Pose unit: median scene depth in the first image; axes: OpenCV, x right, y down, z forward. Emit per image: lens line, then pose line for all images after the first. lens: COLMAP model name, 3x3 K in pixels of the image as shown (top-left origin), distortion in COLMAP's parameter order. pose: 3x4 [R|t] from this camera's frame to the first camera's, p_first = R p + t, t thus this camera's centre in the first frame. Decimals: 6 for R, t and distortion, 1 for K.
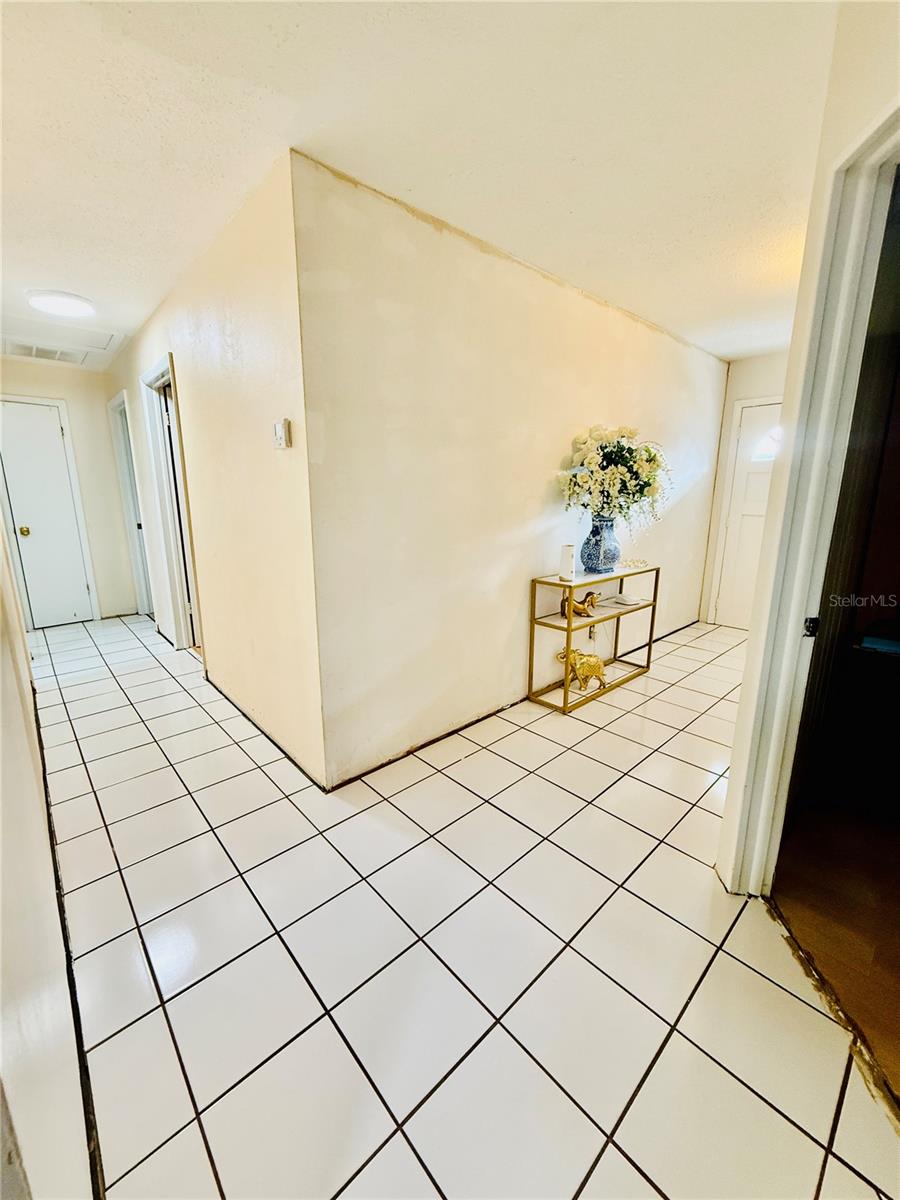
lens RADIAL K [[480.7, 0, 446.5], [0, 480.7, 591.6], [0, 0, 1]] dist [0.006553, 0.001316]
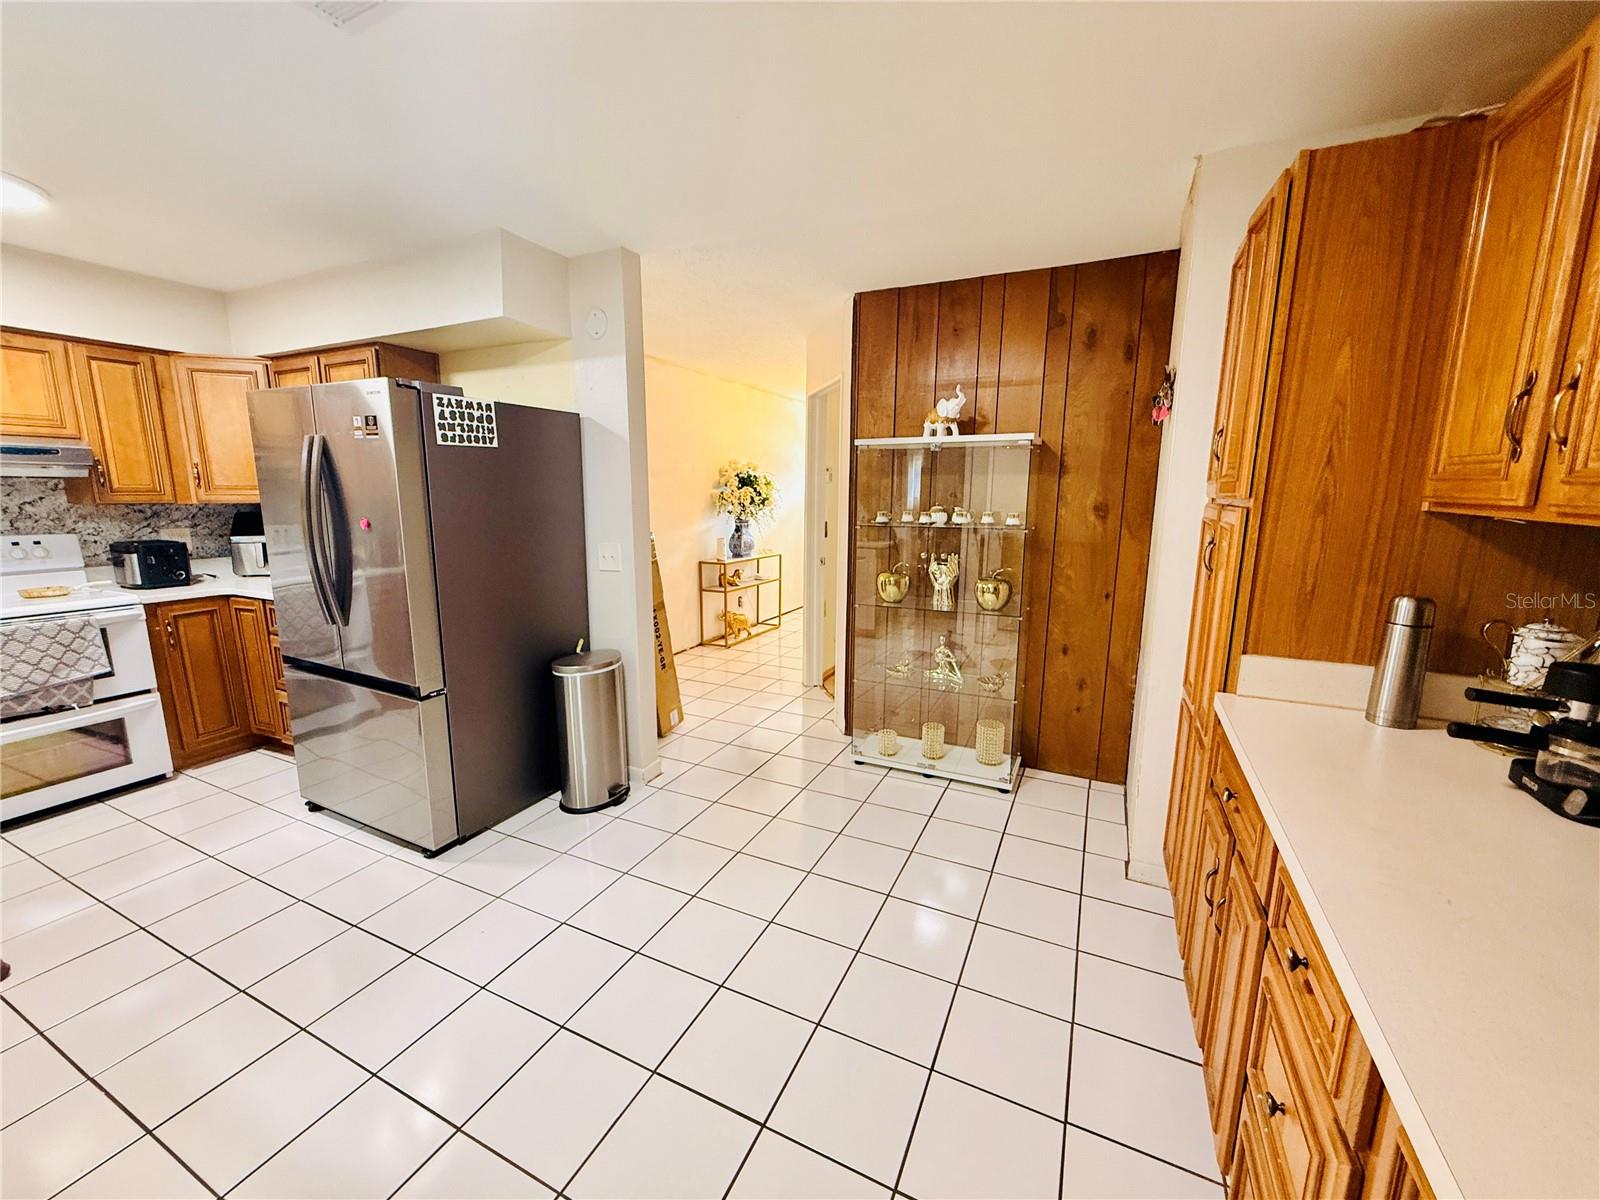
lens RADIAL K [[640.9, 0, 796.4], [0, 640.9, 603.0], [0, 0, 1]] dist [0.006553, 0.001316]
pose [[0.928292, -0.056448, 0.367543, -0.274131], [0.073237, 0.996805, -0.031880, 0.184155], [-0.364569, 0.056512, 0.929460, -0.931542]]
